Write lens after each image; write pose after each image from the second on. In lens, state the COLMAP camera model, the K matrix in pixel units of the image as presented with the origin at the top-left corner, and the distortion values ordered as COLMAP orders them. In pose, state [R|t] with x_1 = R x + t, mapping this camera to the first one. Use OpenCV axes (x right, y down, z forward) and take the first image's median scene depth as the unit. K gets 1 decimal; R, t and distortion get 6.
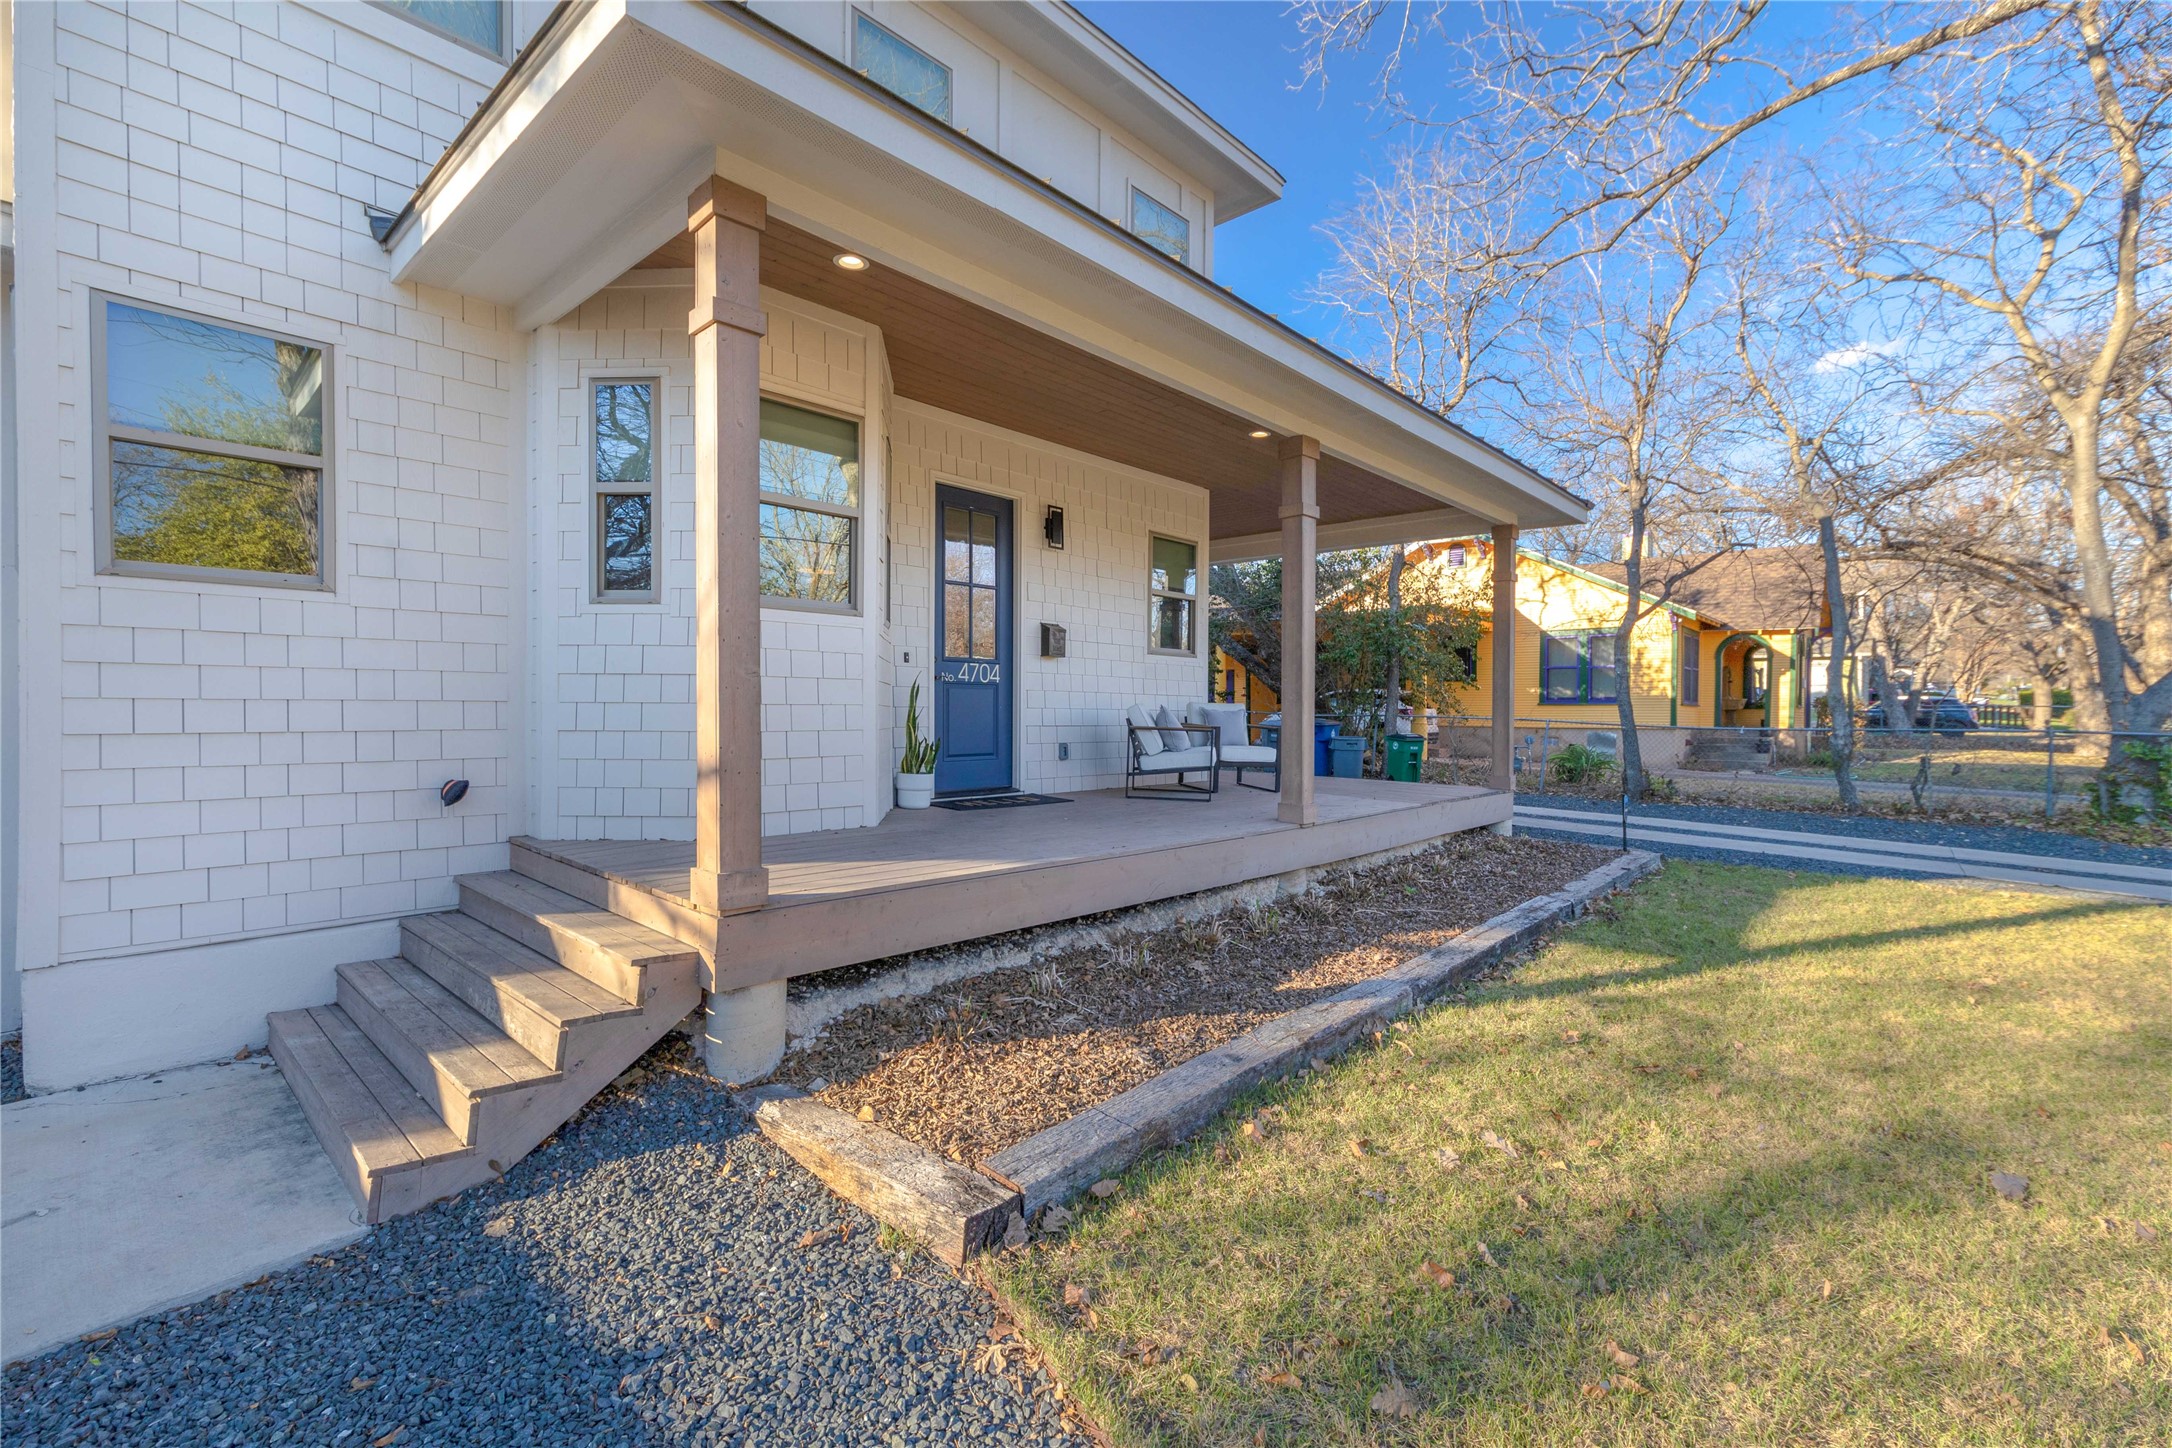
lens RADIAL K [[936.1, 0, 1098.2], [0, 936.1, 725.0], [0, 0, 1]] dist [0.001984, 0.003367]
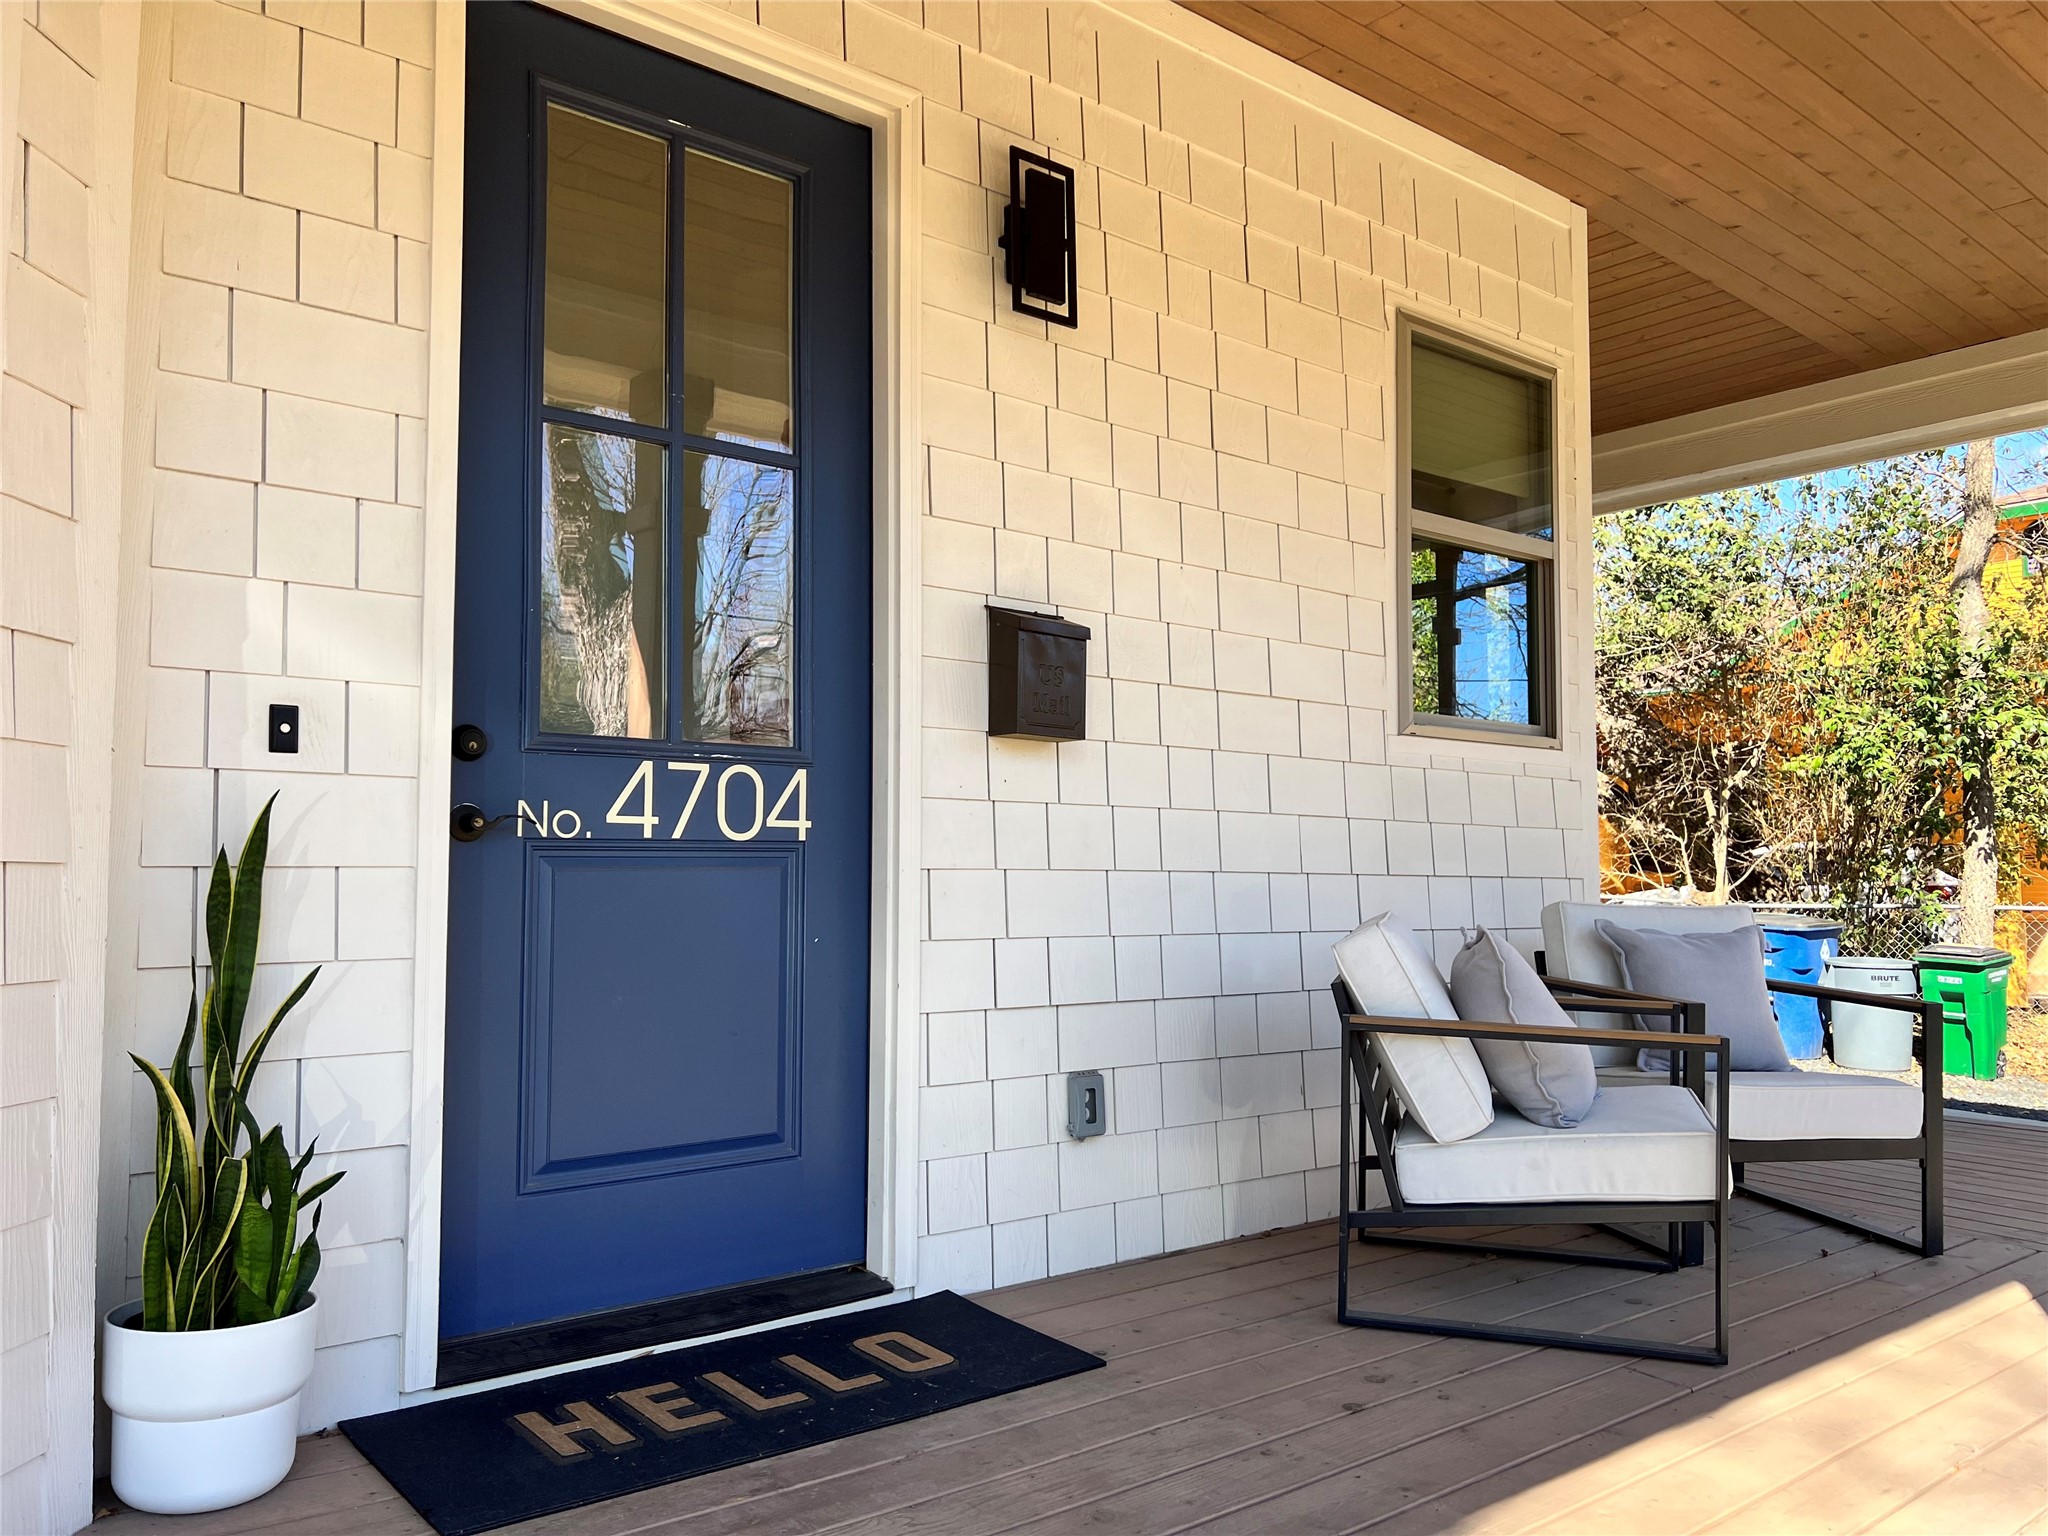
lens RADIAL K [[1546.9, 0, 1034.7], [0, 1546.9, 782.7], [0, 0, 1]] dist [0.040905, -0.021083]
pose [[0.989383, -0.013967, -0.144657, 0.012243], [0.002517, 0.996869, -0.079035, -0.027371], [0.145308, 0.077832, 0.986320, 0.587648]]
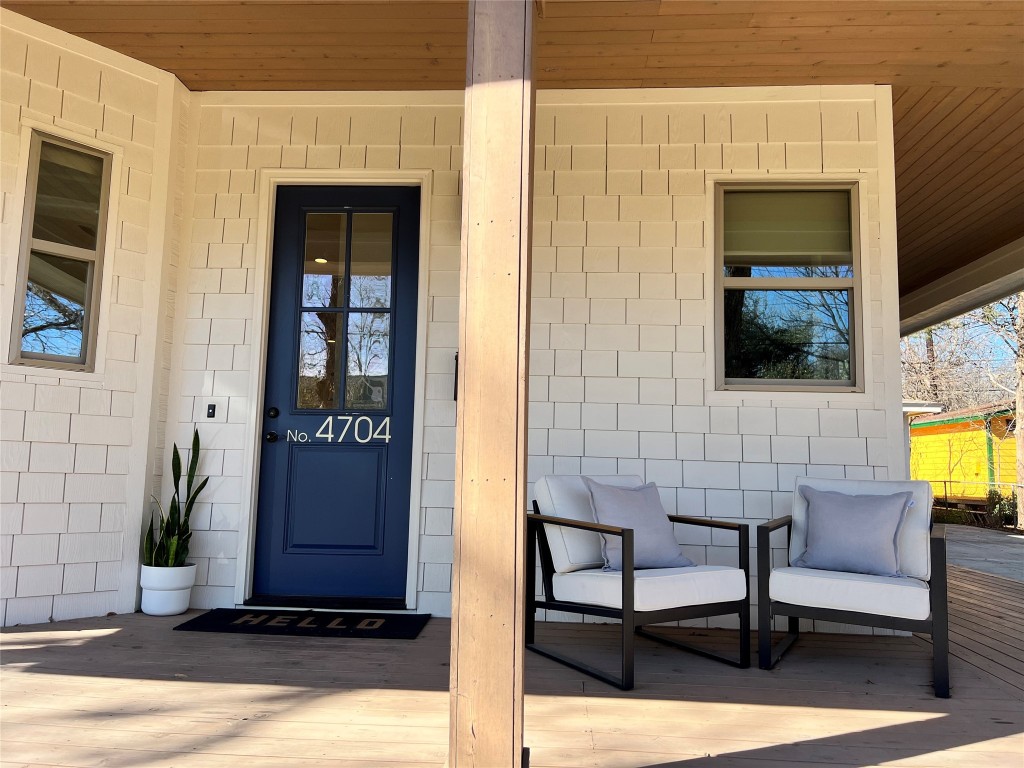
lens RADIAL K [[773.5, 0, 512.6], [0, 773.5, 380.4], [0, 0, 1]] dist [0.040905, -0.021083]
pose [[0.622453, -0.085685, -0.777953, 0.389625], [-0.030996, 0.990510, -0.133897, -0.016559], [0.782043, 0.107458, 0.613890, 0.693032]]
